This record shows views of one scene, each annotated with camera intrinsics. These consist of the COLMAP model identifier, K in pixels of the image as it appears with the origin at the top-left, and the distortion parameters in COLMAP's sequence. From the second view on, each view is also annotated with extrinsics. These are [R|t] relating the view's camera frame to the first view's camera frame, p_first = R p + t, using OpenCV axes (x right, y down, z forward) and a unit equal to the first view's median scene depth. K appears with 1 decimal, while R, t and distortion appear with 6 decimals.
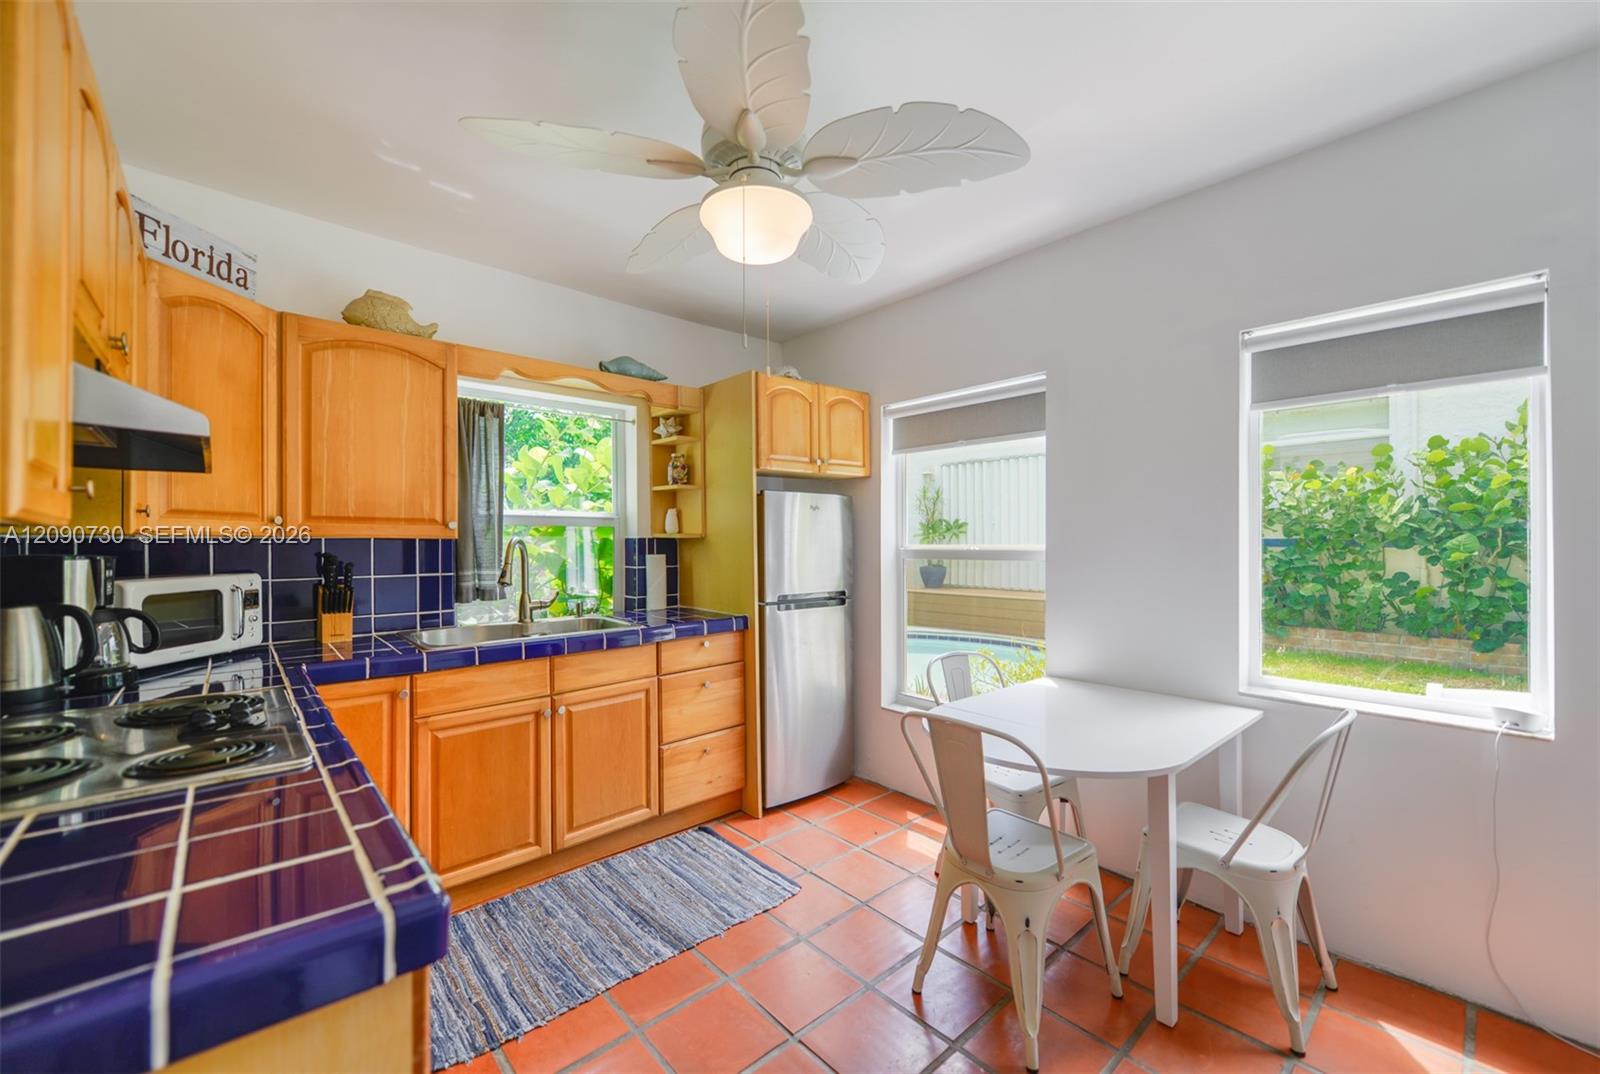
lens RADIAL K [[637.2, 0, 806.7], [0, 637.2, 540.7], [0, 0, 1]] dist [-0.001901, -0.000252]
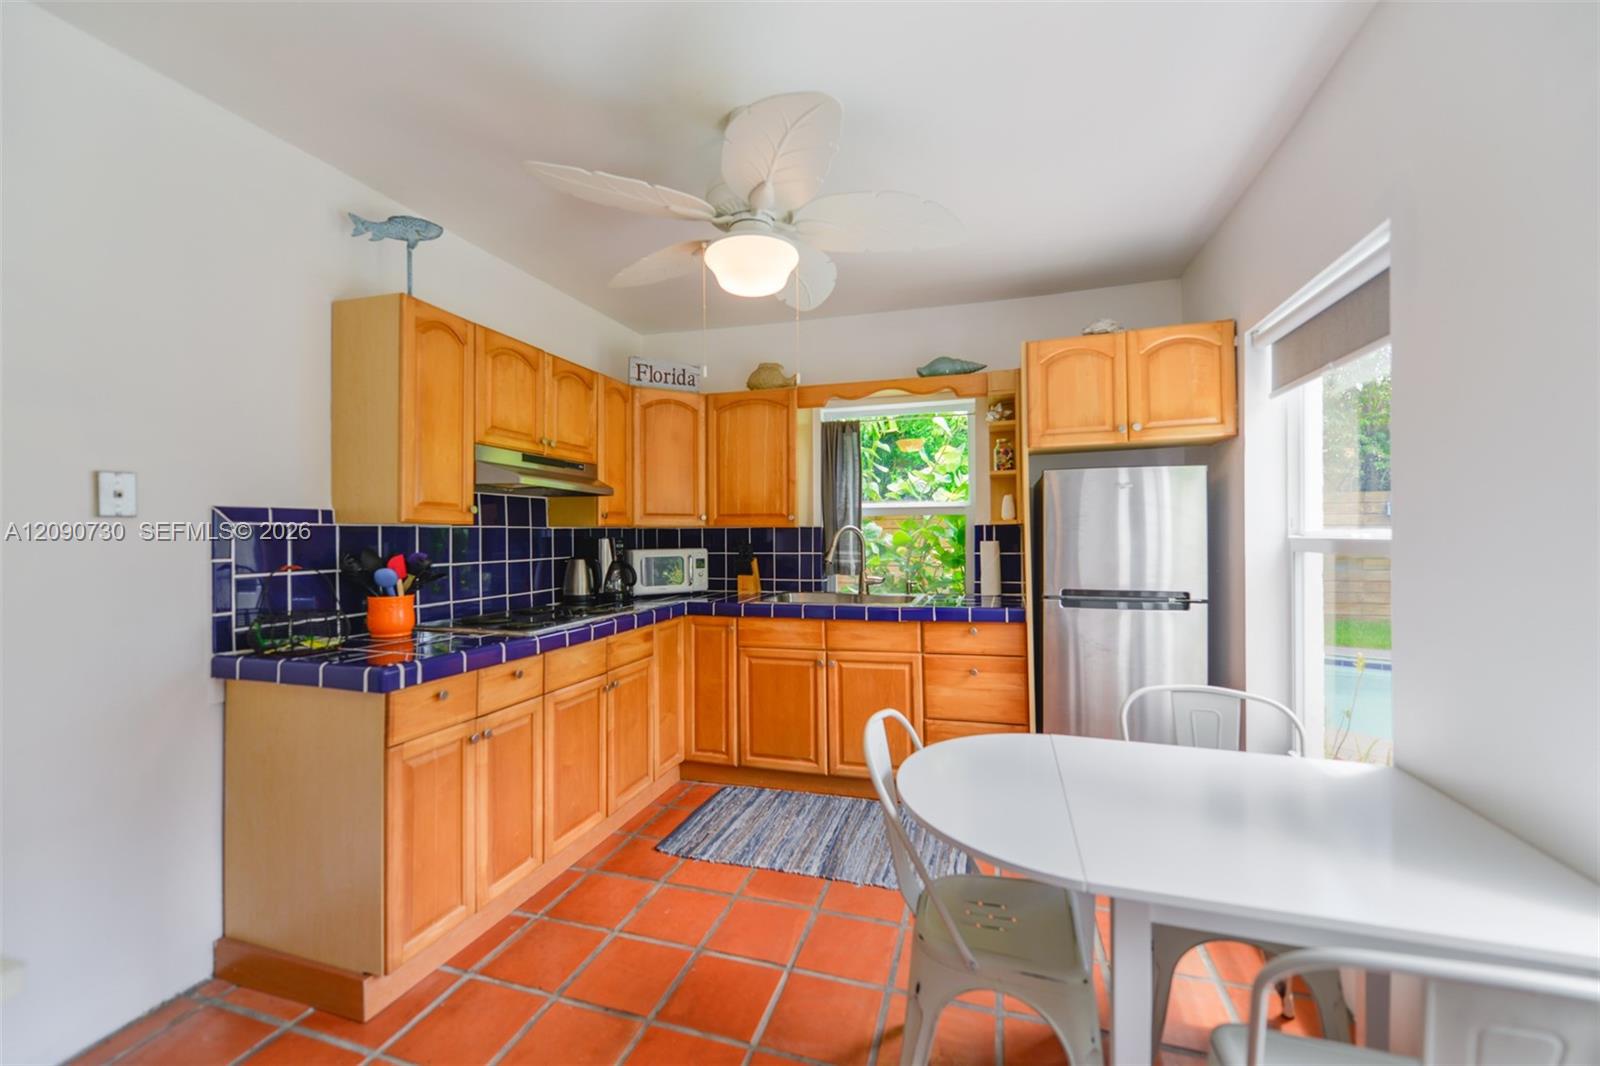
lens RADIAL K [[637.2, 0, 803.4], [0, 637.2, 529.6], [0, 0, 1]] dist [-0.001901, -0.000252]
pose [[0.507179, -0.004732, -0.861828, 0.650331], [0.005995, 0.999980, -0.001963, 0.004642], [0.861820, -0.004171, 0.507197, 0.306278]]
